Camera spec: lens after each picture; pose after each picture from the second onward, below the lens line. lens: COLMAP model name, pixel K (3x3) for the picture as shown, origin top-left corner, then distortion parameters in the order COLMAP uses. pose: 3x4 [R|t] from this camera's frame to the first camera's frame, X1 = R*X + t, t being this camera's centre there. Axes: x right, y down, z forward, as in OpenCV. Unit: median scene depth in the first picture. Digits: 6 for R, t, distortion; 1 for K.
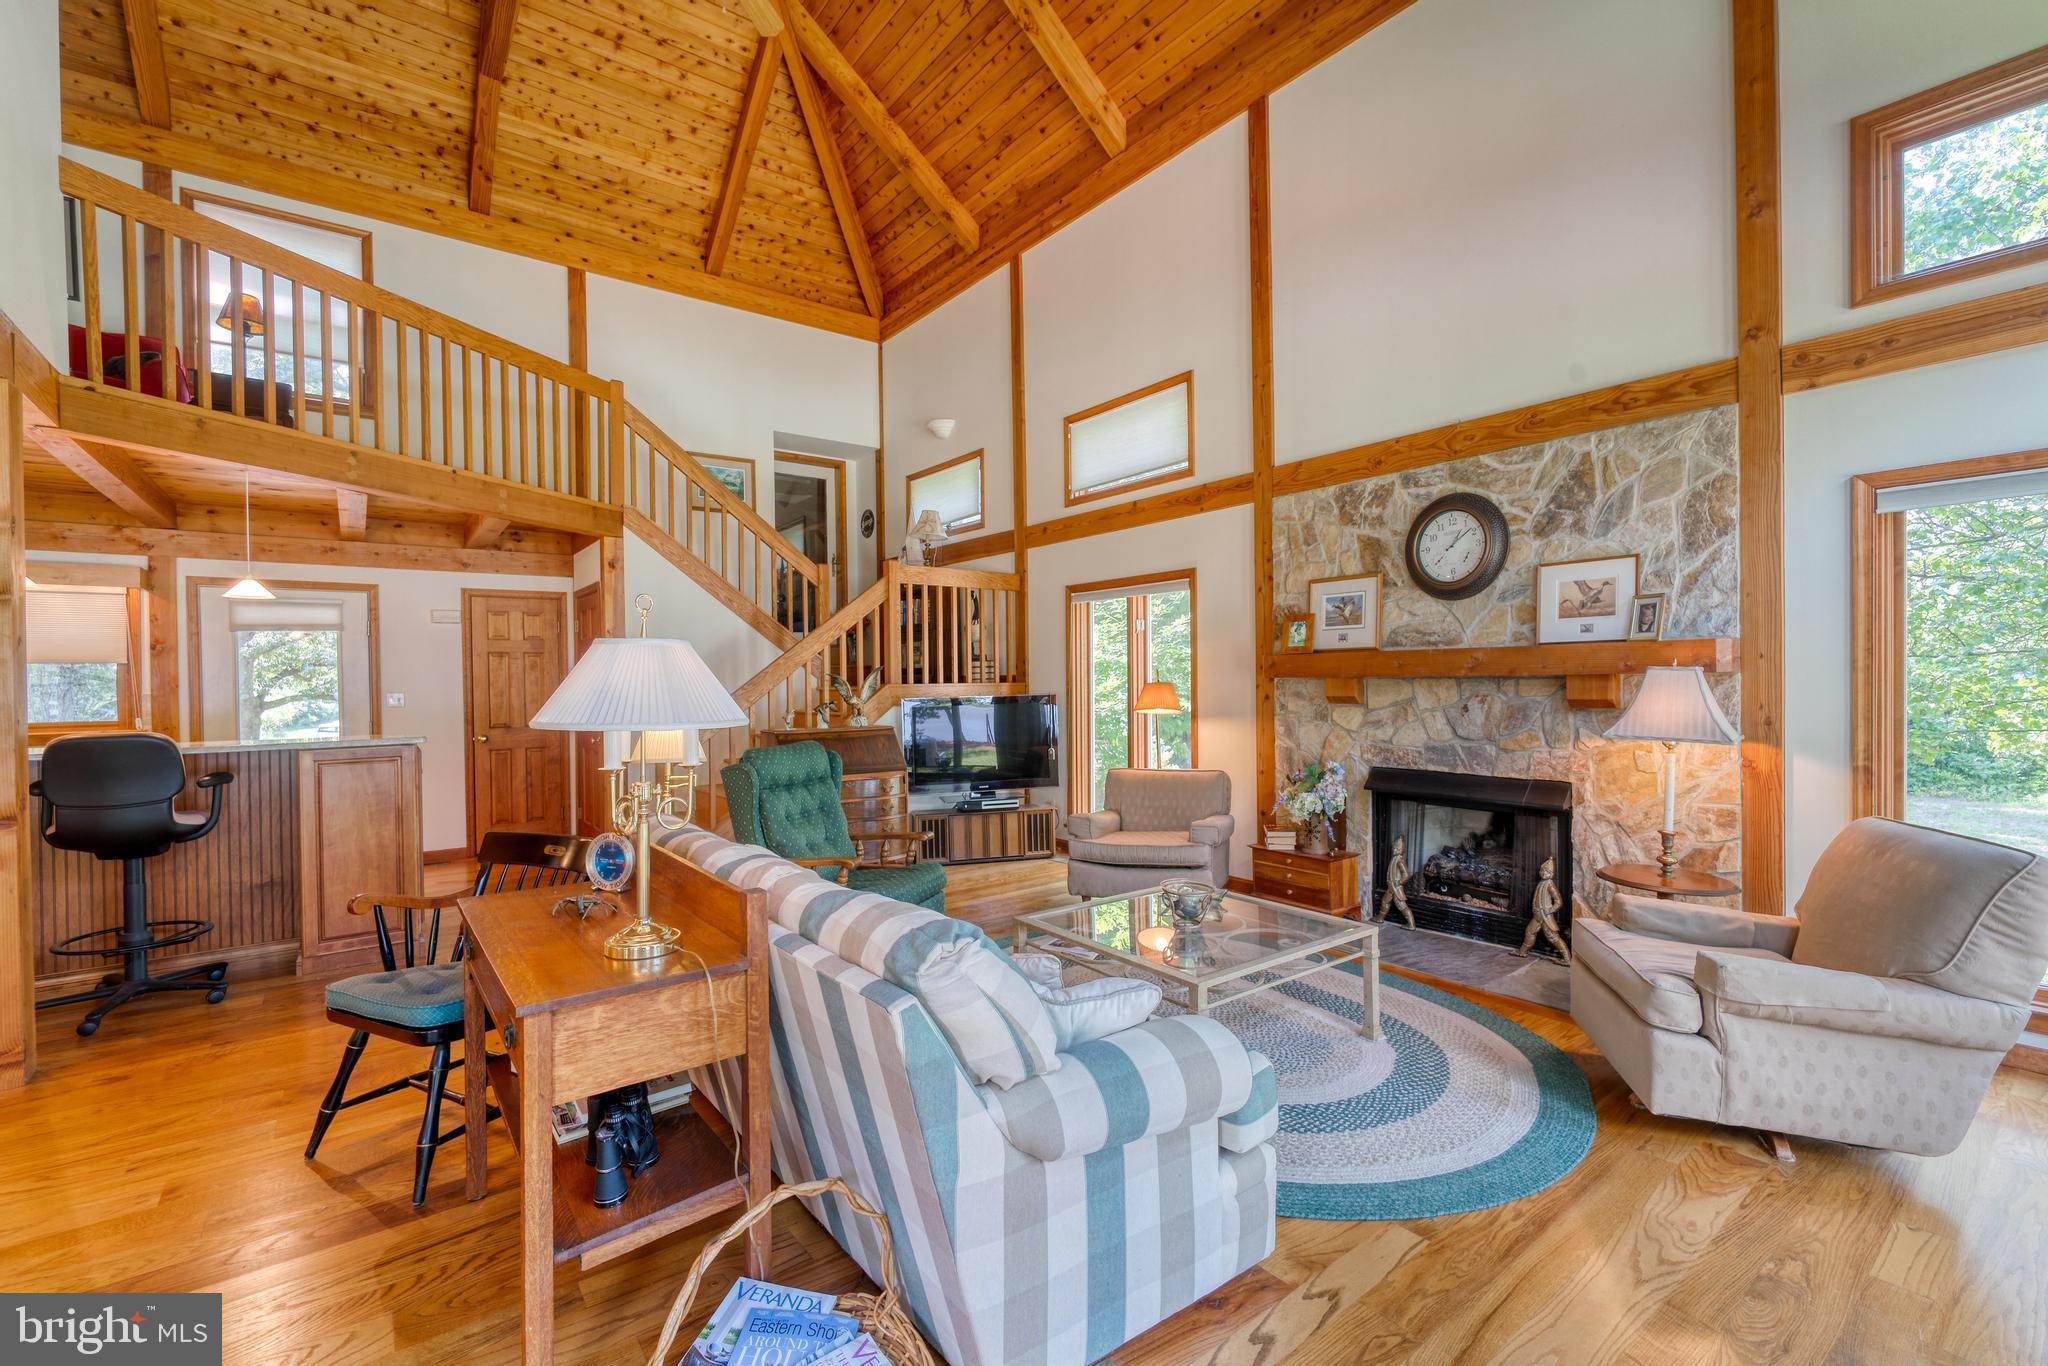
lens RADIAL K [[876.7, 0, 1026.5], [0, 876.7, 685.7], [0, 0, 1]] dist [-0.003047, 0.000506]
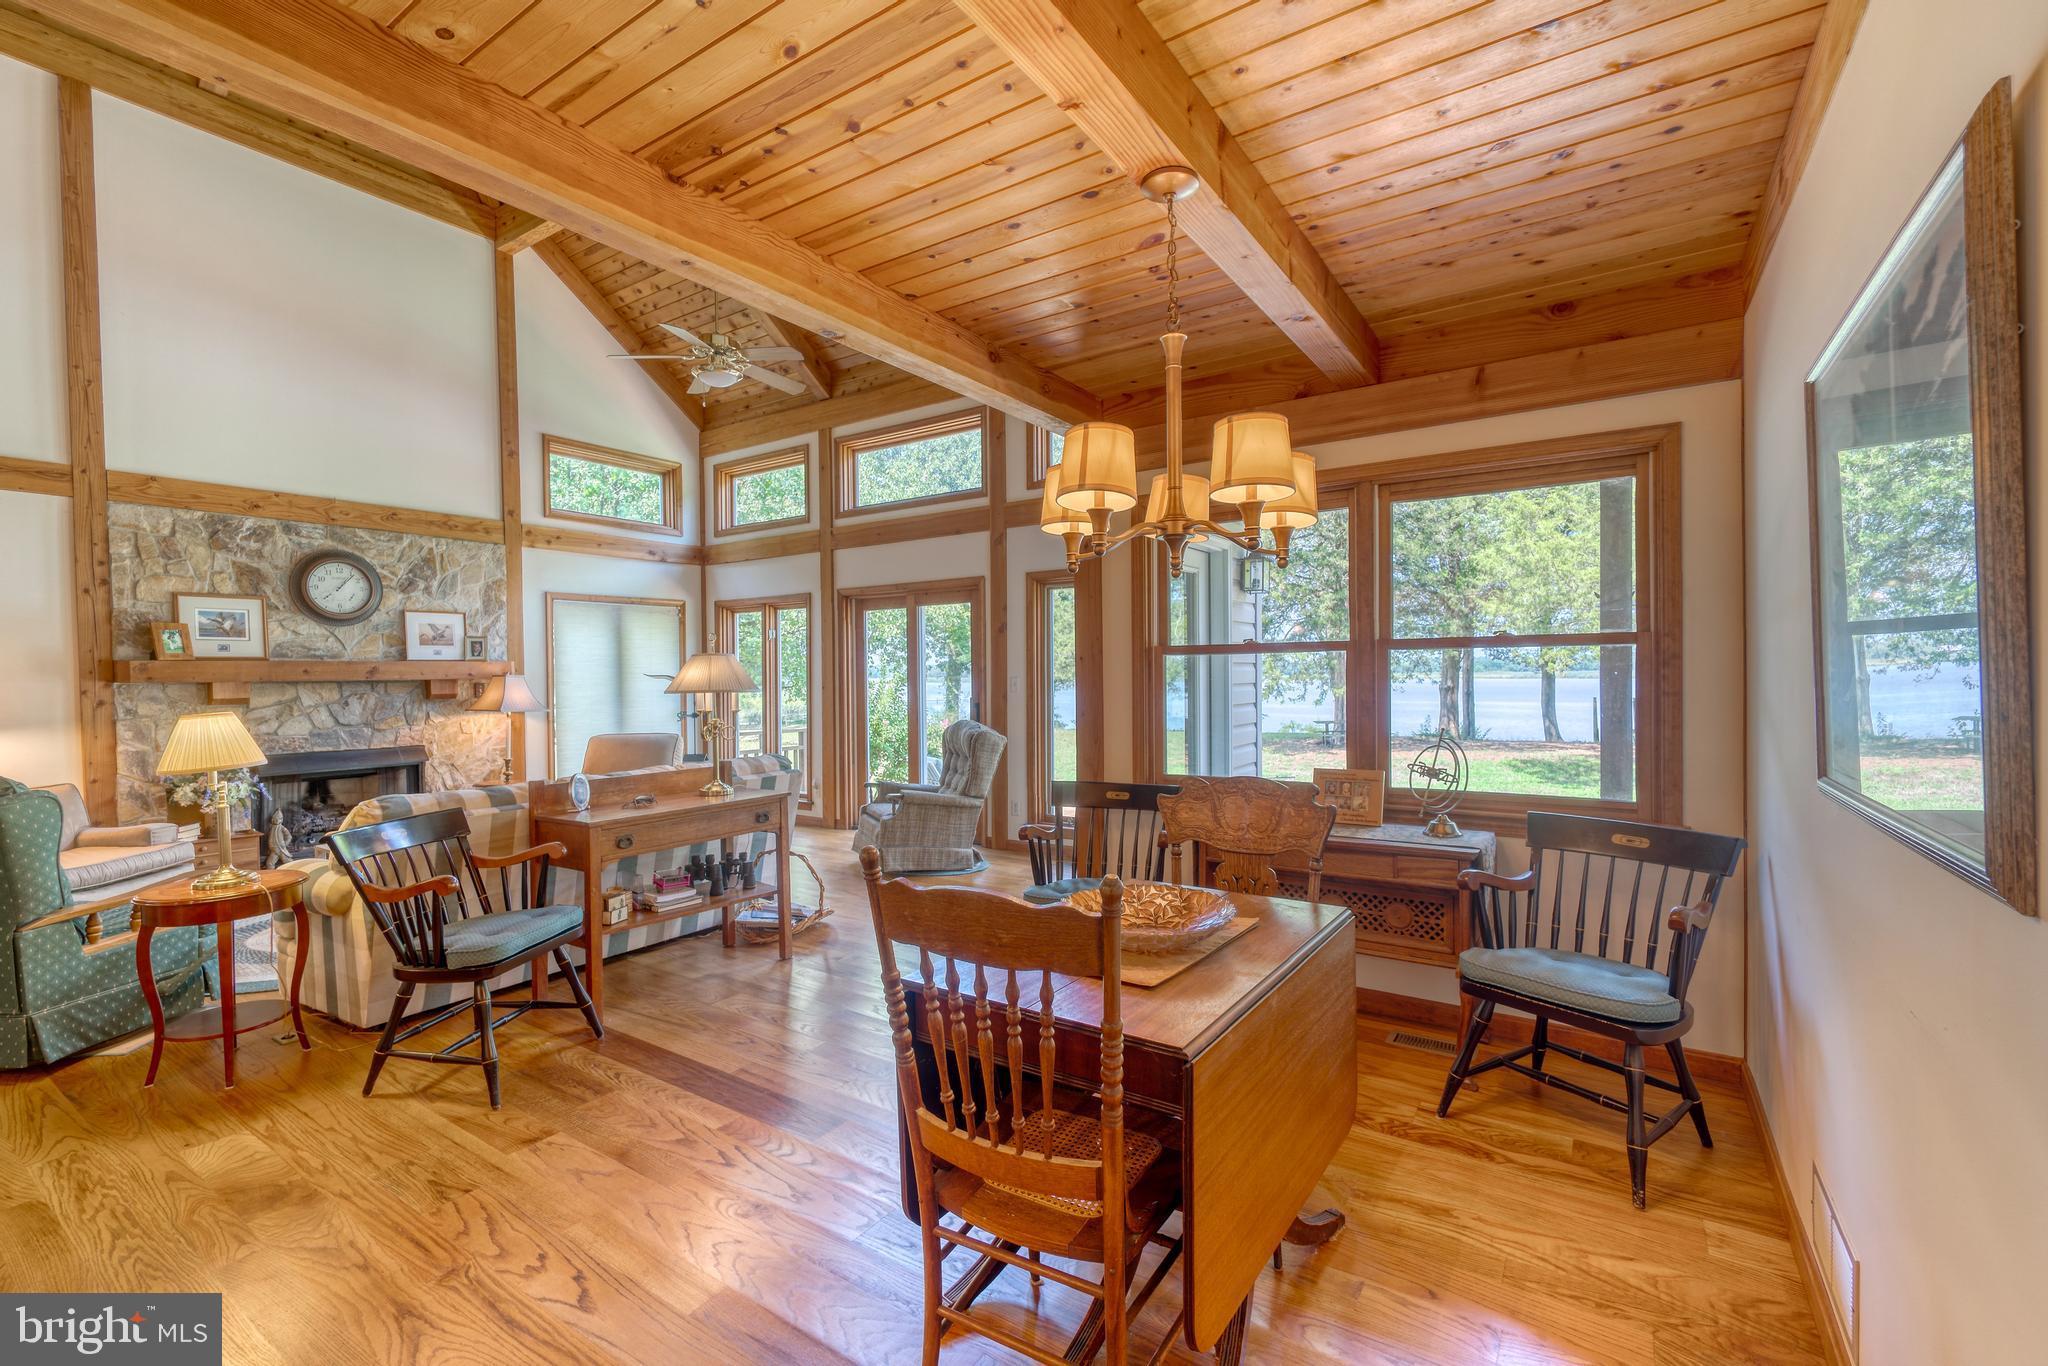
lens RADIAL K [[882.9, 0, 1026.2], [0, 882.9, 685.0], [0, 0, 1]] dist [-0.002622, 0.001143]
pose [[-0.316188, 0.003284, 0.948691, -1.113283], [0.023091, 0.999724, 0.004236, 0.014050], [-0.948415, 0.023246, -0.316177, 0.380792]]
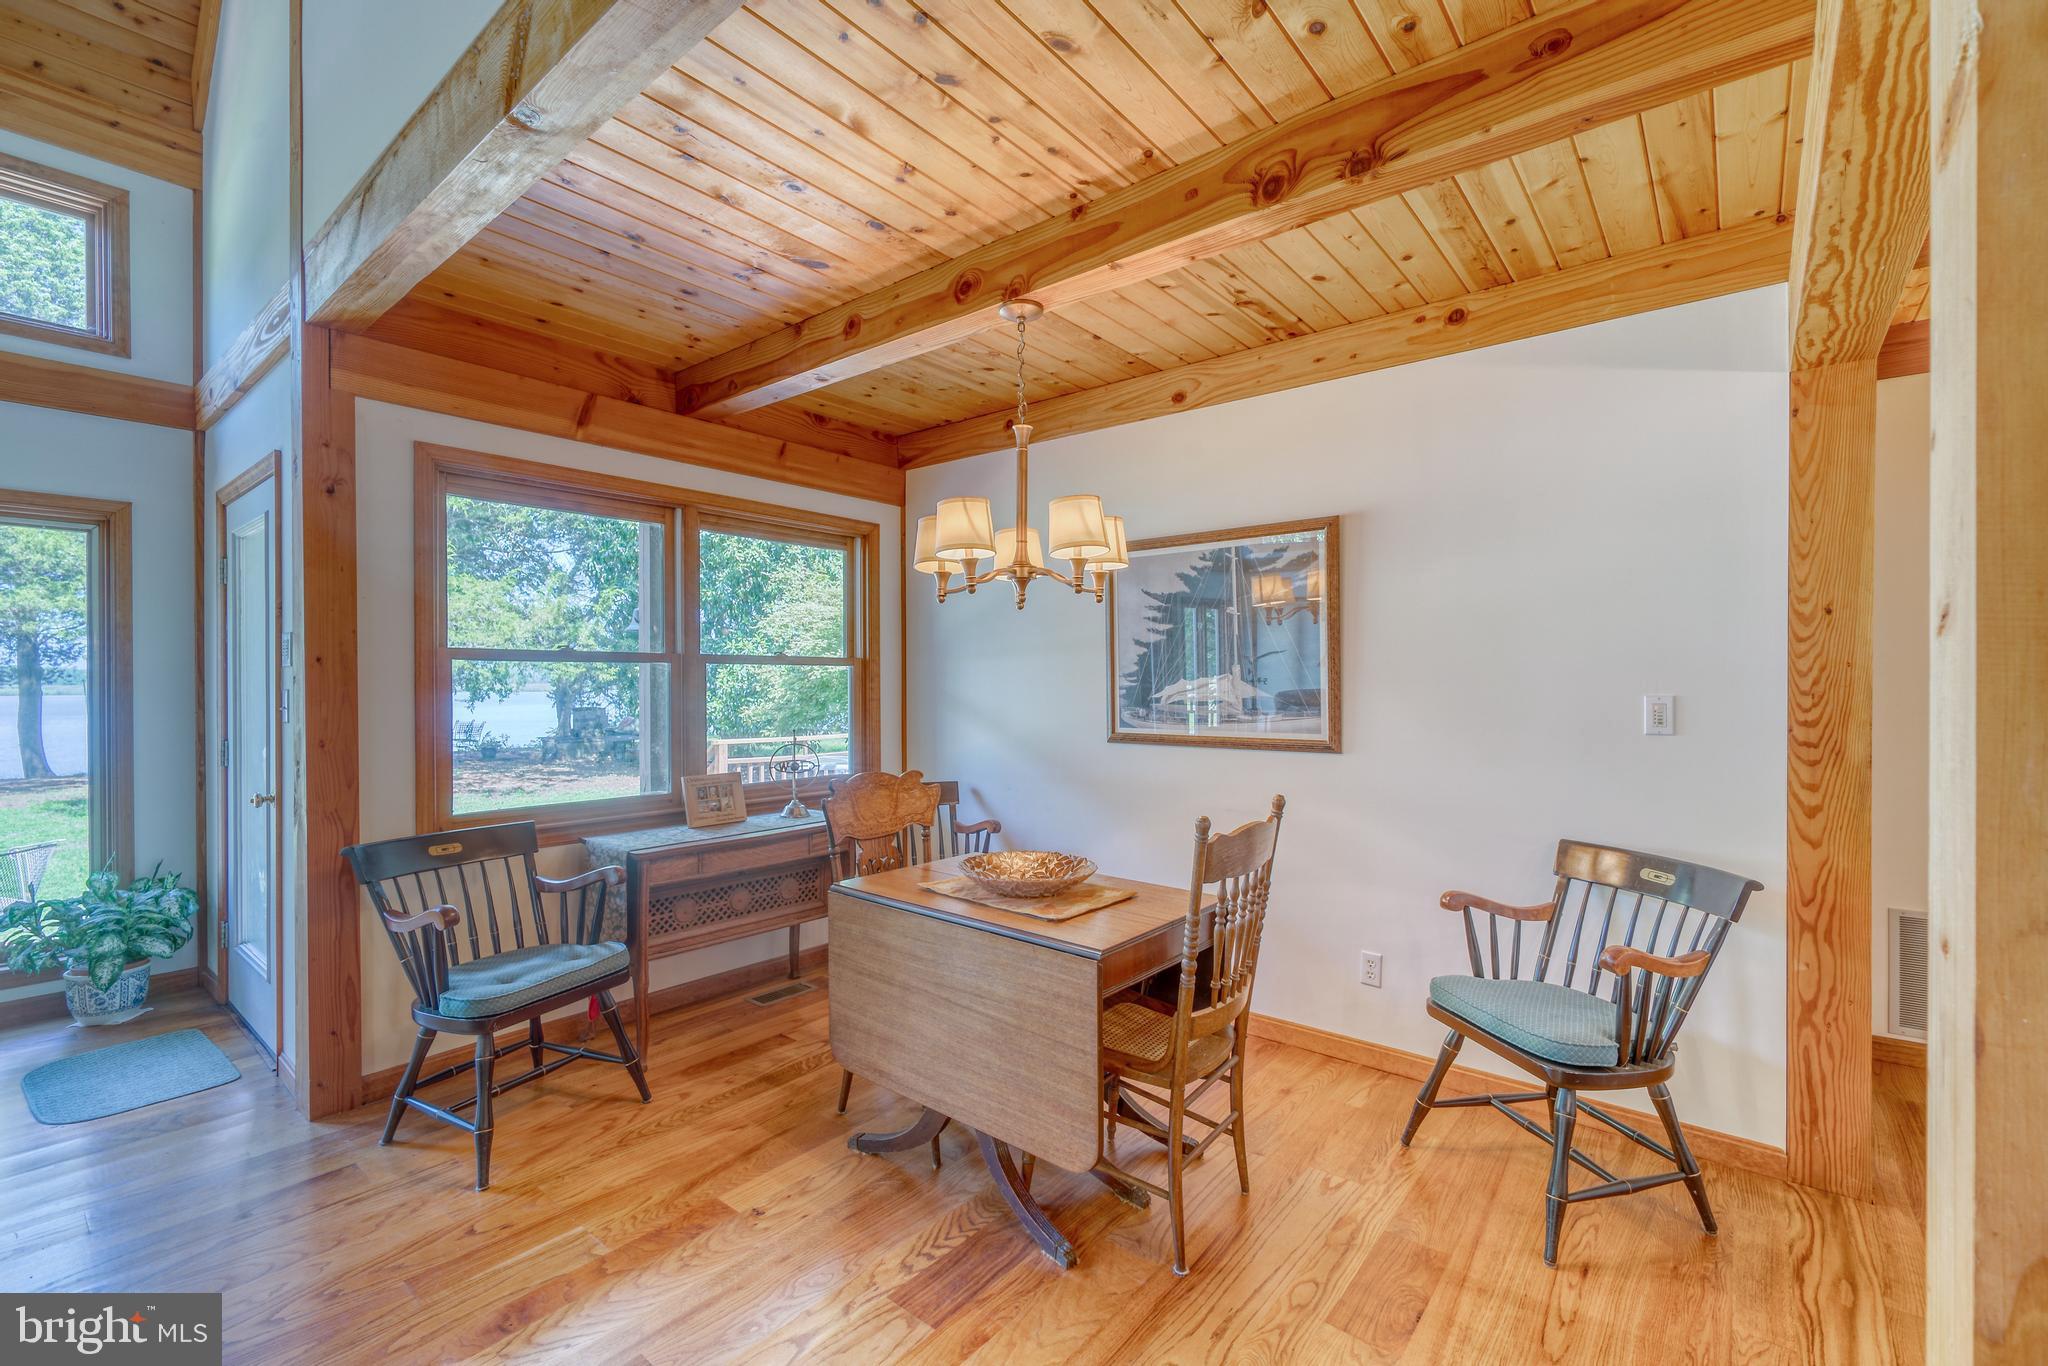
lens RADIAL K [[882.9, 0, 1026.2], [0, 882.9, 685.0], [0, 0, 1]] dist [-0.002622, 0.001143]
pose [[-0.973655, 0.013736, -0.227612, -0.612722], [0.010645, 0.999834, 0.014803, 0.004932], [0.227777, 0.011990, -0.973639, 0.714081]]
